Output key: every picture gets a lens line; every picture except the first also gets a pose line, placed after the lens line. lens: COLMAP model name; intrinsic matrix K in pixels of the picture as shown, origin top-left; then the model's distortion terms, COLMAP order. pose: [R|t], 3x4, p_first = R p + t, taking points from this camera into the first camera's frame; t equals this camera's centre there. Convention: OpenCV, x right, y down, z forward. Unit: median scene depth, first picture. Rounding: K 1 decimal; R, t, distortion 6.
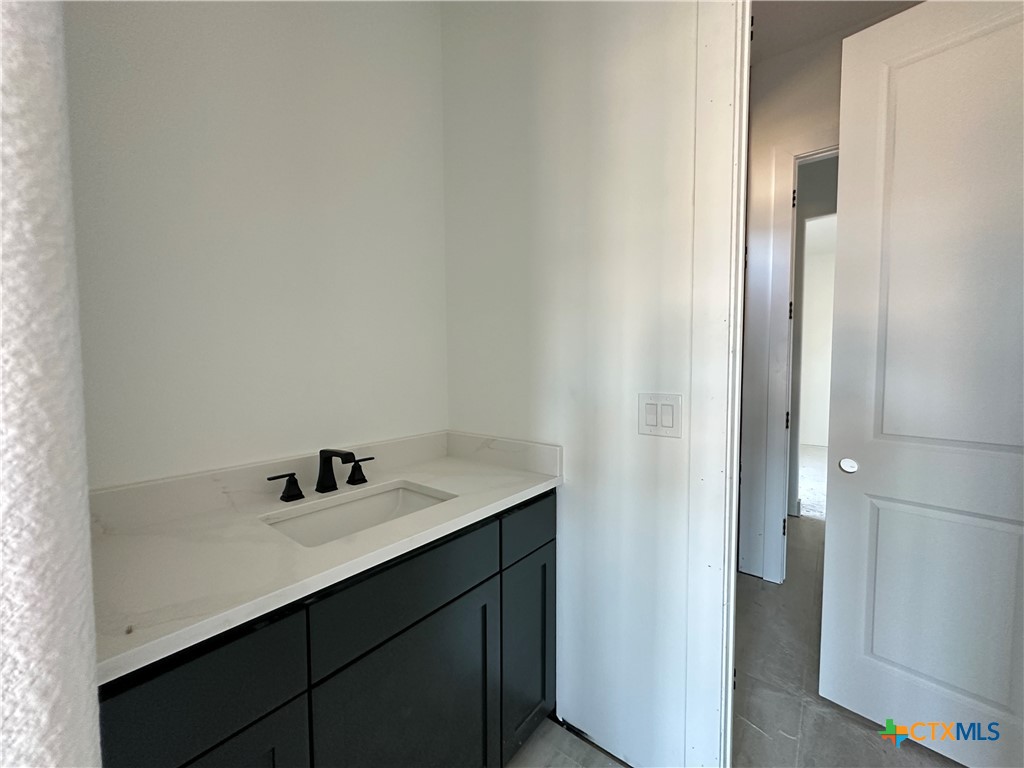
lens RADIAL K [[408.5, 0, 515.2], [0, 408.5, 379.8], [0, 0, 1]] dist [-0.005888, 0.002153]
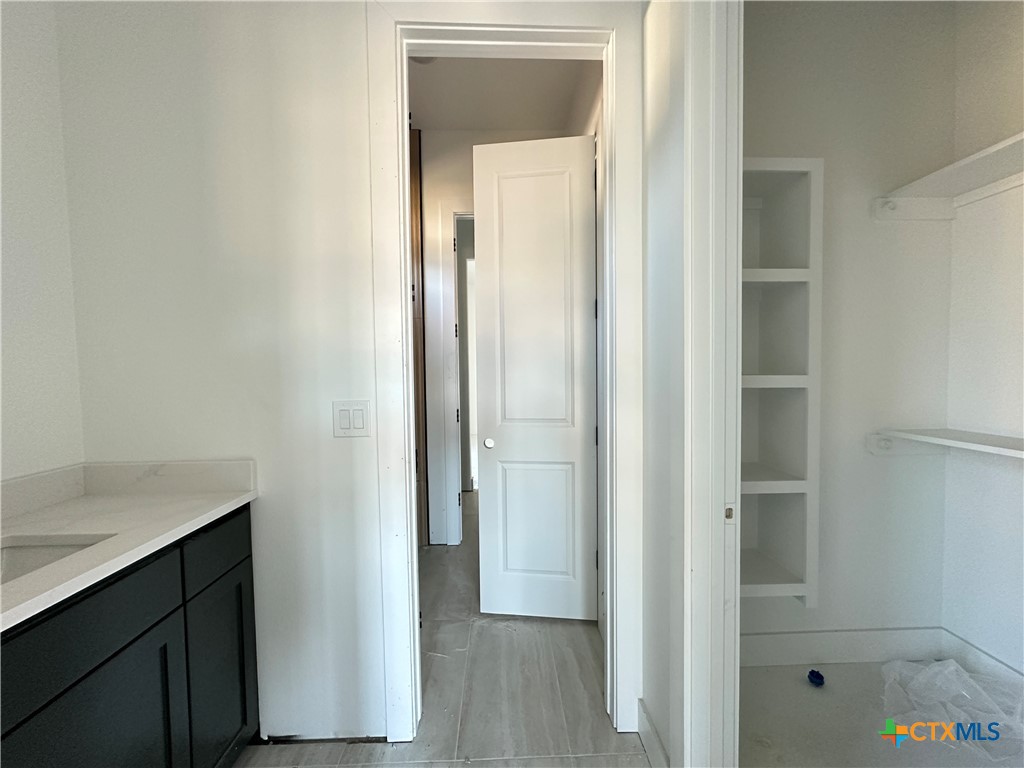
lens RADIAL K [[408.5, 0, 508.3], [0, 408.5, 384.9], [0, 0, 1]] dist [-0.005888, 0.002153]
pose [[0.774495, -0.033364, 0.631700, -0.030518], [0.036627, 0.999298, 0.007874, -0.003185], [-0.631519, 0.017039, 0.775173, -0.166945]]
